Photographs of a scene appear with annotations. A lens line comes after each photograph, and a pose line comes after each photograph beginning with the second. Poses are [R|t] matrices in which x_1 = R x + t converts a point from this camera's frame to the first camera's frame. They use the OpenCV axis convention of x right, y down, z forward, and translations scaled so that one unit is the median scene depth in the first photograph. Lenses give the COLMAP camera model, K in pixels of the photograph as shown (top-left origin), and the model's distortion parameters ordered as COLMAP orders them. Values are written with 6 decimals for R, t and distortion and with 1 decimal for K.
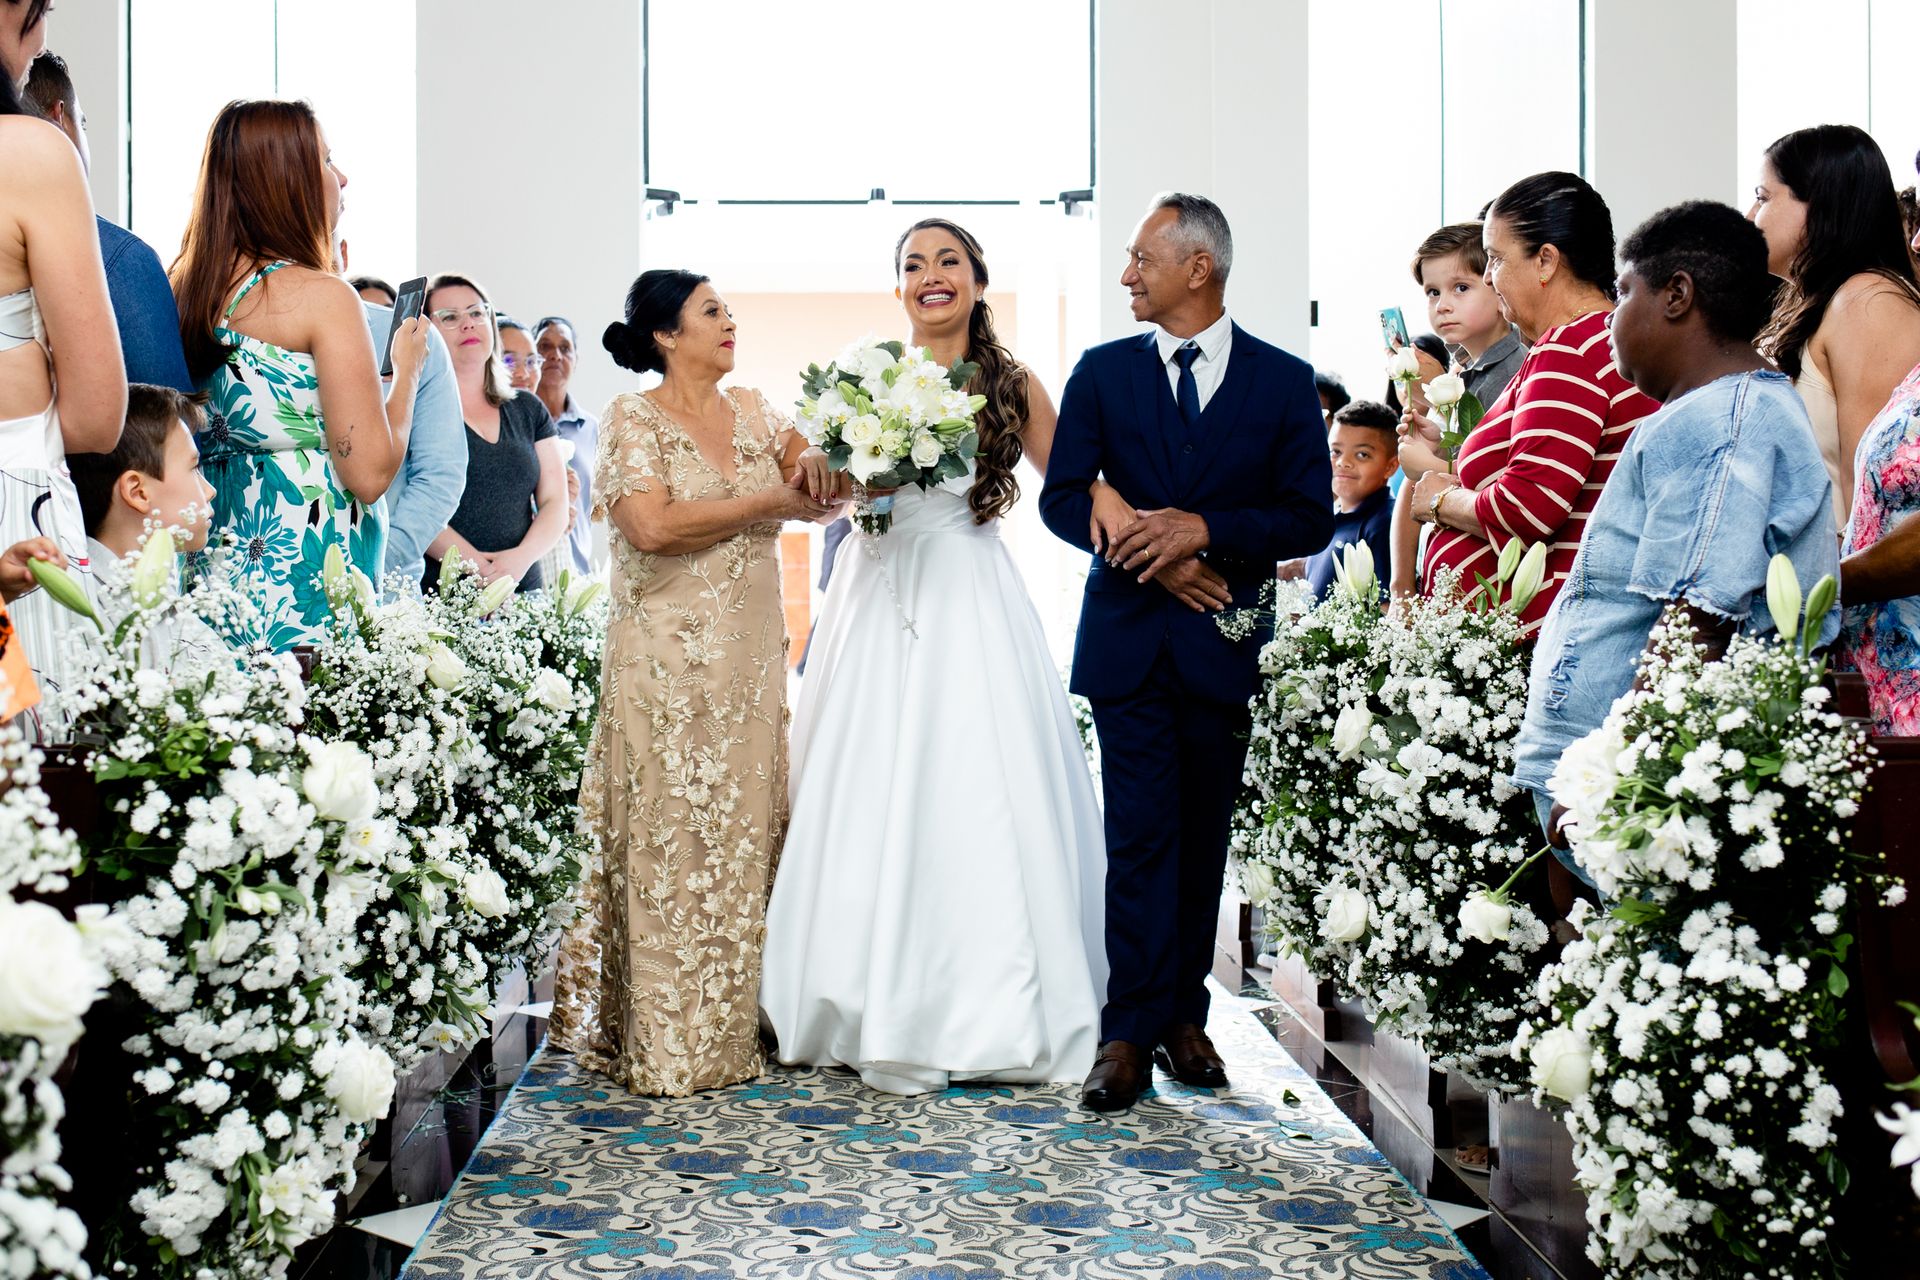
lens RADIAL K [[2406.2, 0, 912.7], [0, 2406.2, 610.3], [0, 0, 1]] dist [-0.067400, 0.061807]
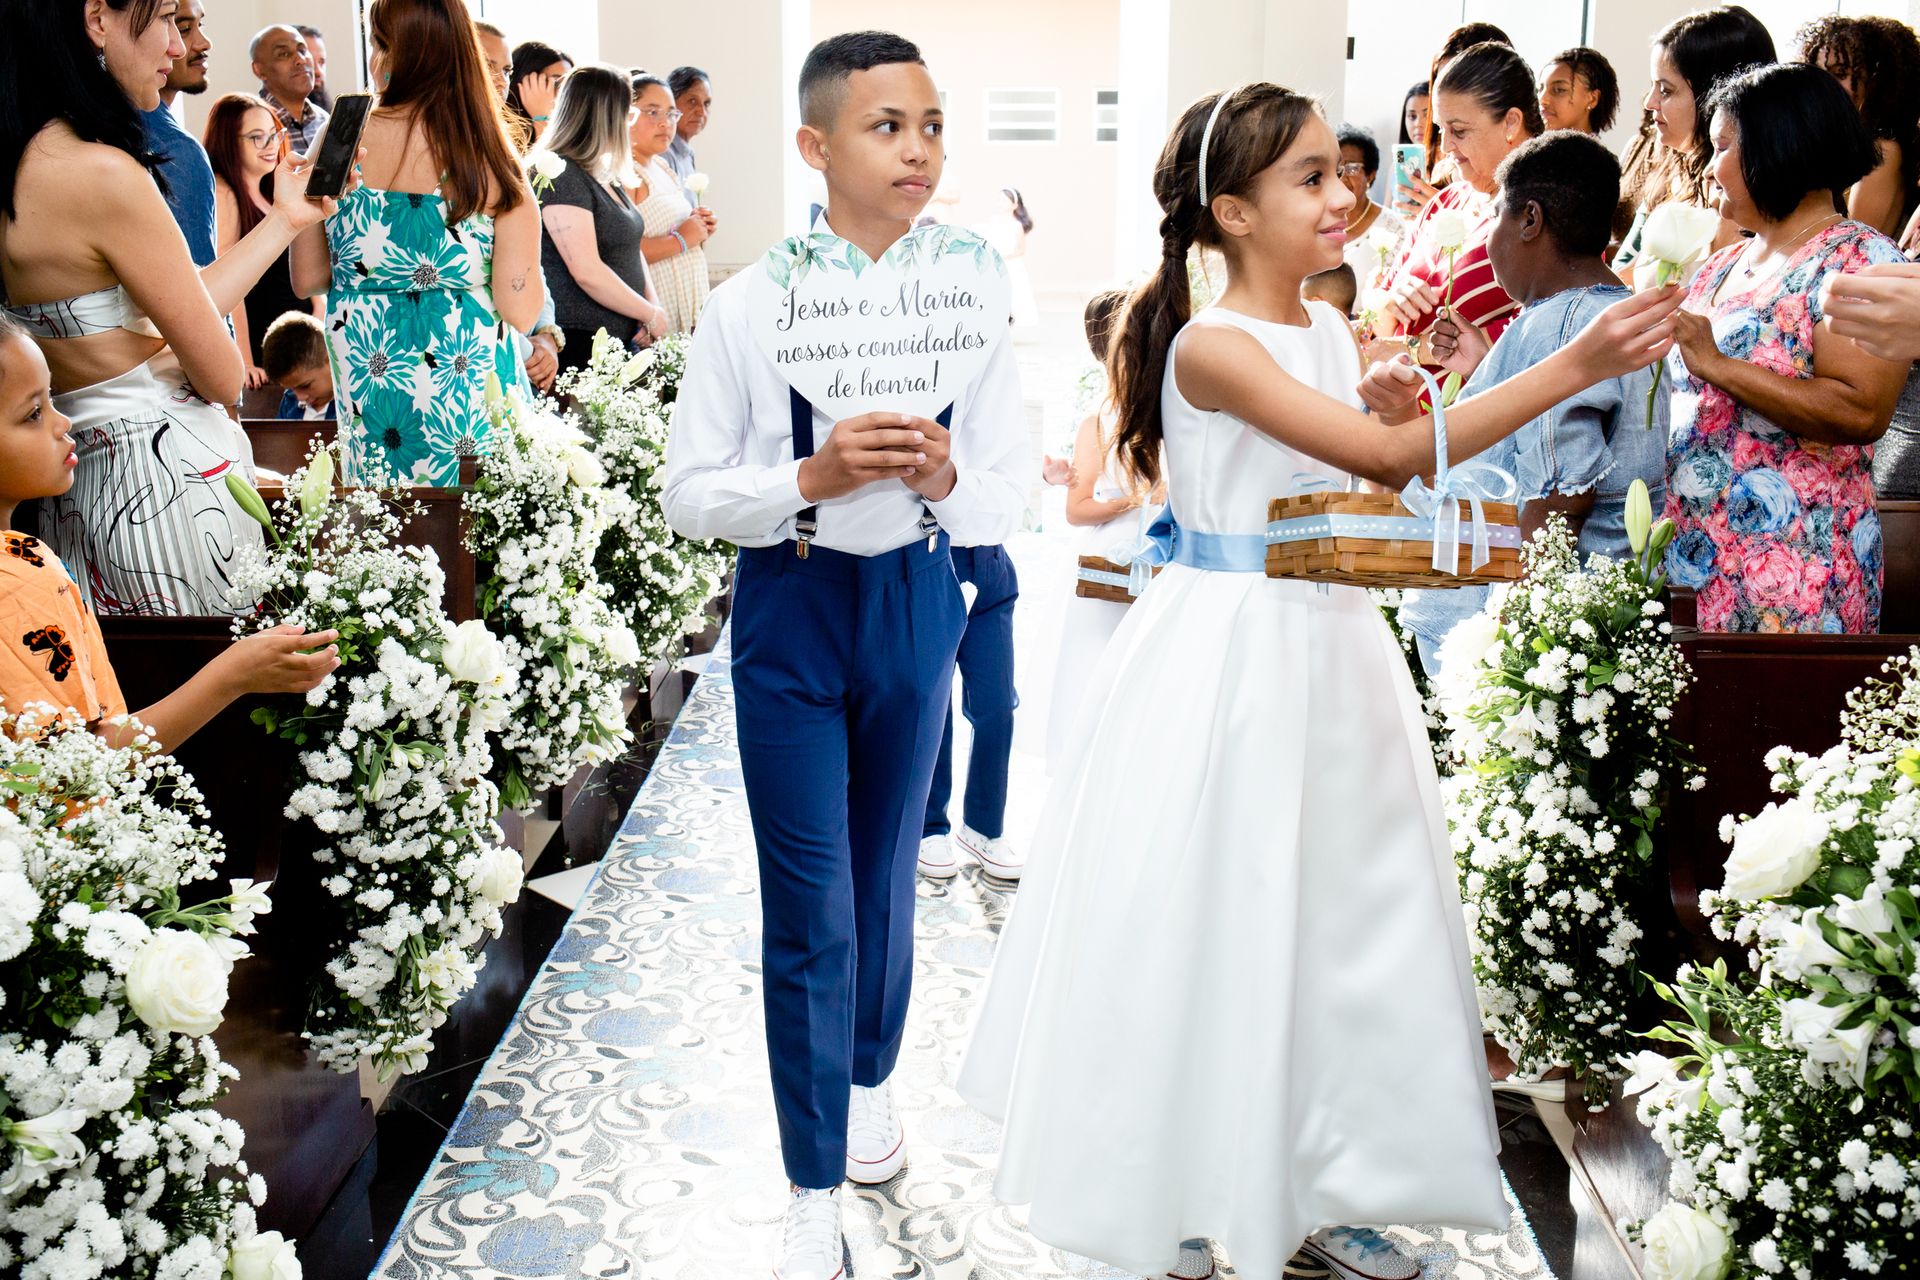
lens RADIAL K [[1939.7, 0, 928.2], [0, 1939.7, 635.6], [0, 0, 1]] dist [-0.057392, 0.038908]
pose [[0.998194, 0.018865, -0.057035, 0.063111], [-0.005822, 0.975324, 0.220702, -0.165569], [0.059791, -0.219971, 0.973672, 0.011663]]
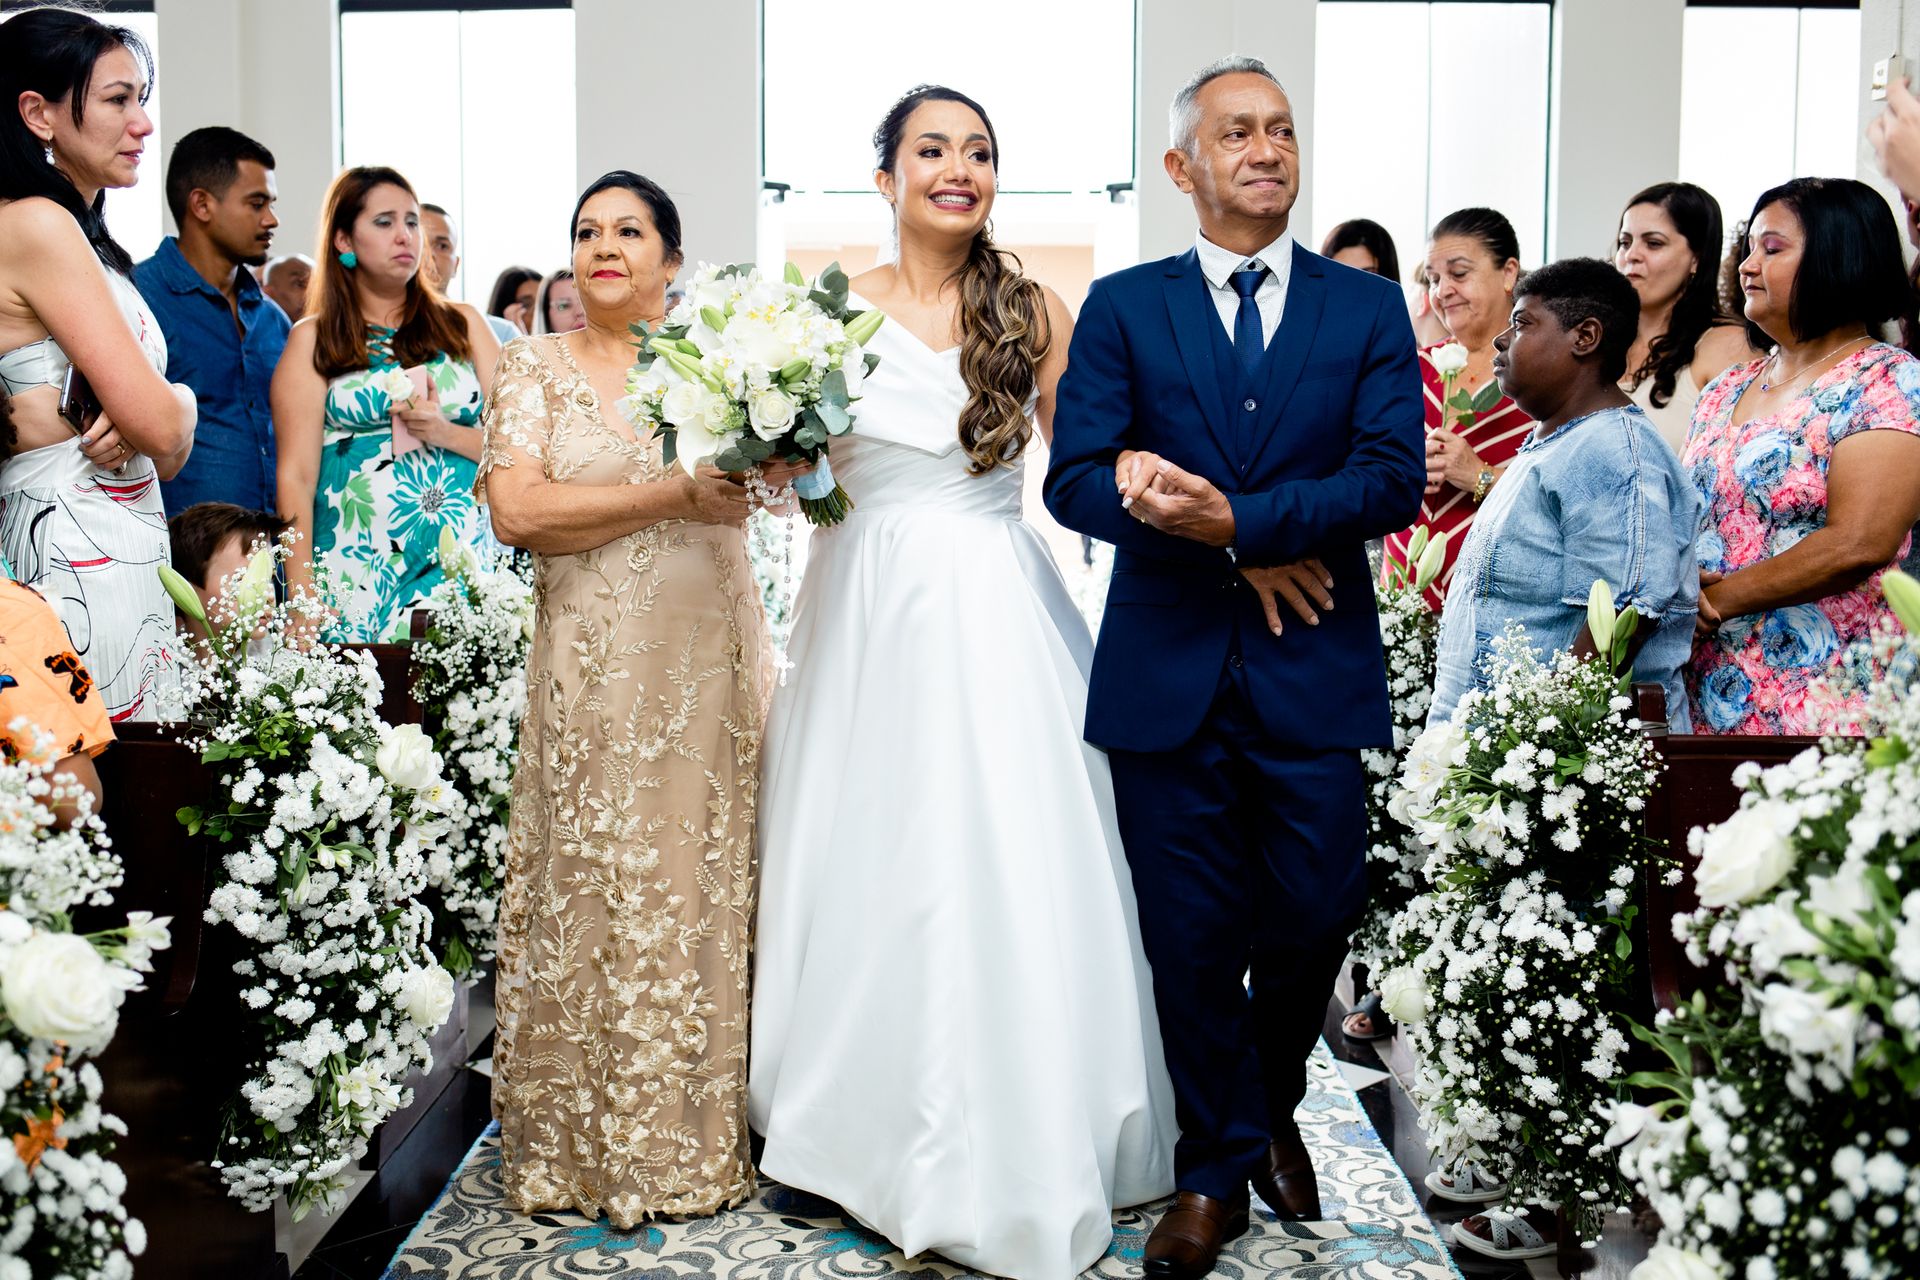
lens RADIAL K [[1966.3, 0, 927.3], [0, 1966.3, 638.5], [0, 0, 1]] dist [-0.080315, 0.098183]
pose [[0.998635, 0.011226, -0.051002, 0.080647], [-0.007354, 0.997120, 0.075488, -0.067363], [0.051703, -0.075010, 0.995842, 0.011803]]
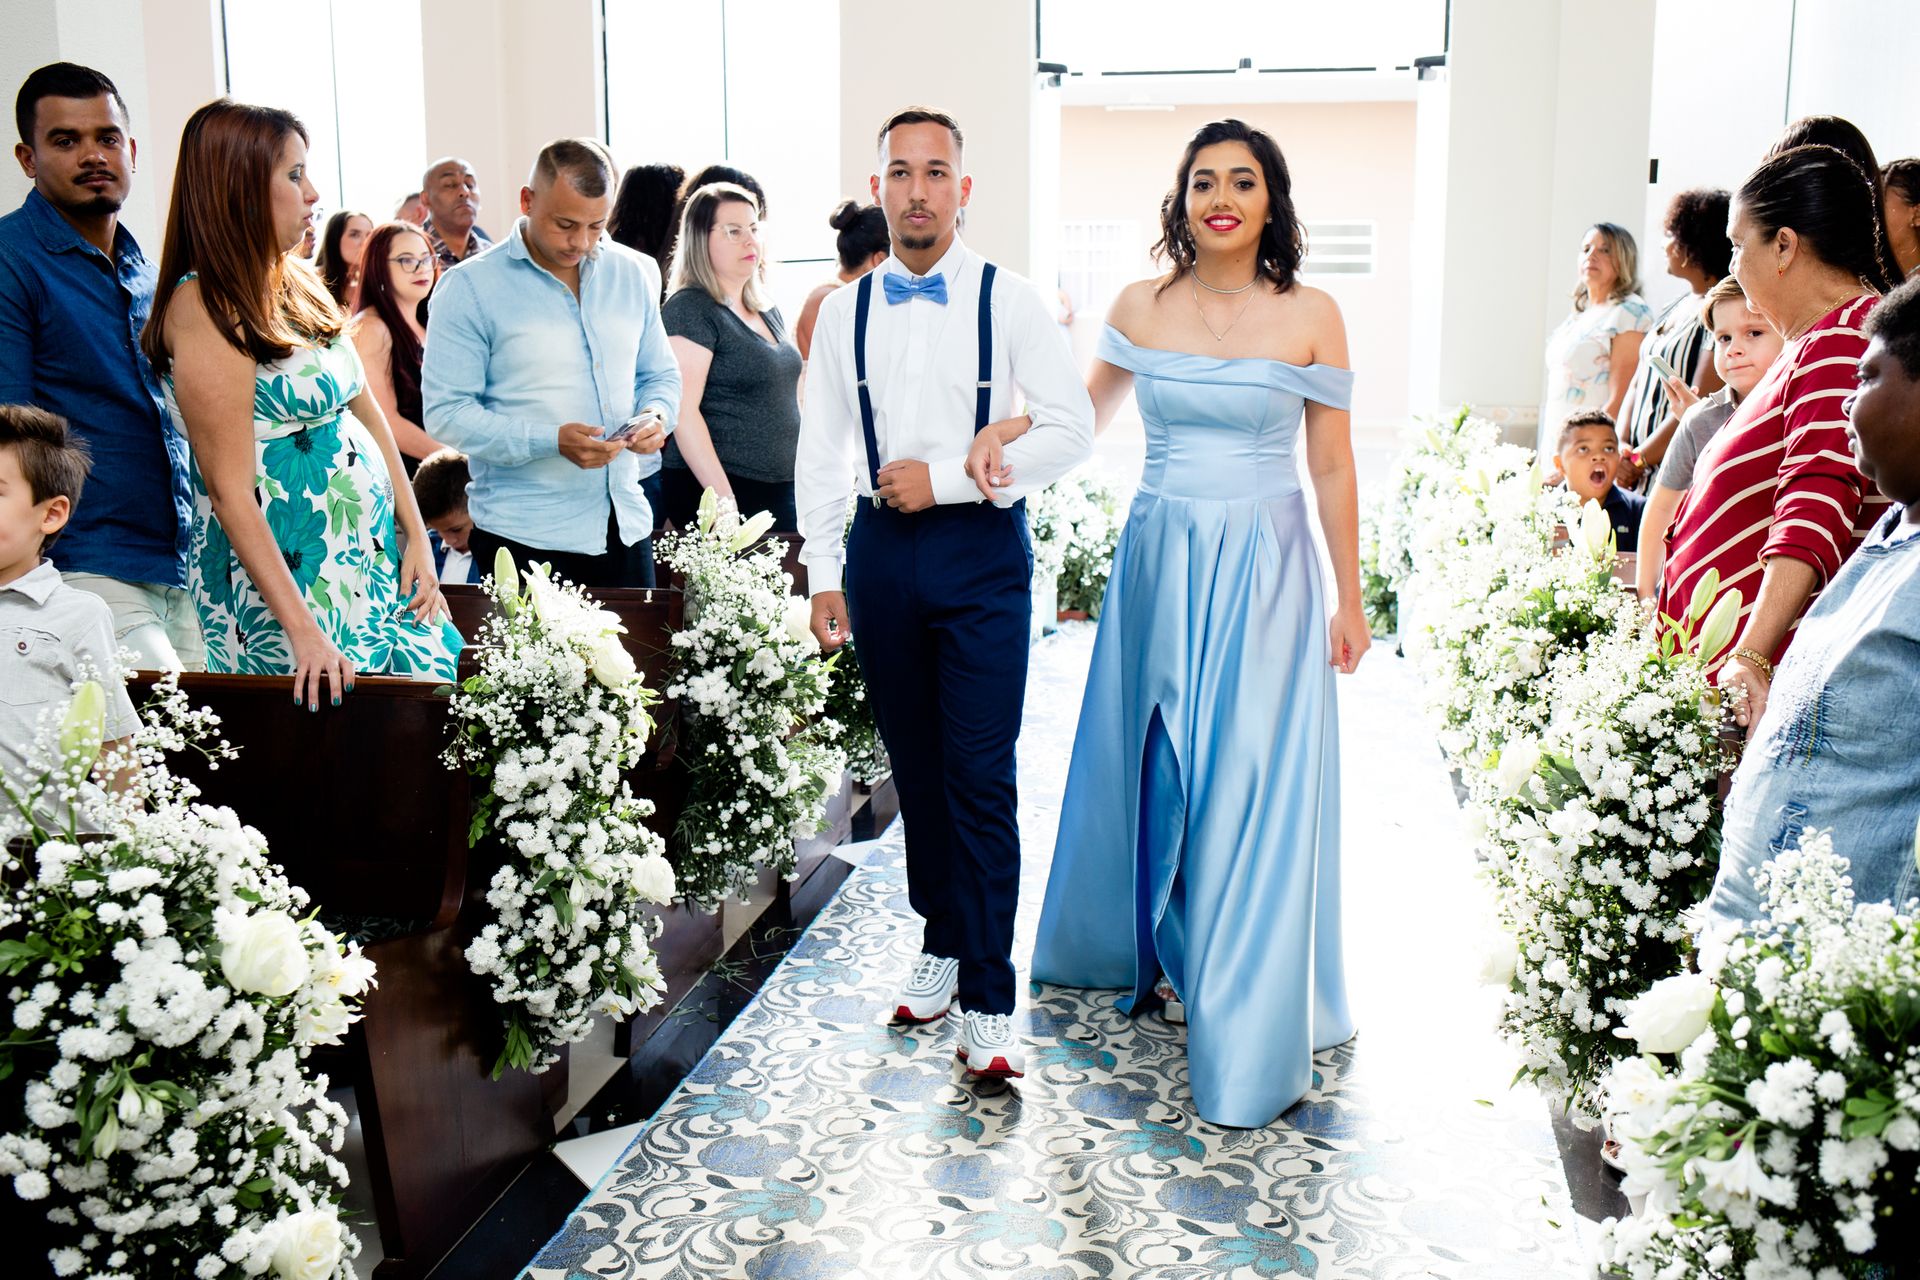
lens RADIAL K [[1864.1, 0, 962.2], [0, 1864.1, 644.5], [0, 0, 1]] dist [-0.076567, 0.076381]
pose [[0.974233, 0.043937, -0.221225, 0.189497], [-0.006251, 0.985726, 0.168243, -0.174982], [0.225459, -0.162525, 0.960601, 0.375488]]
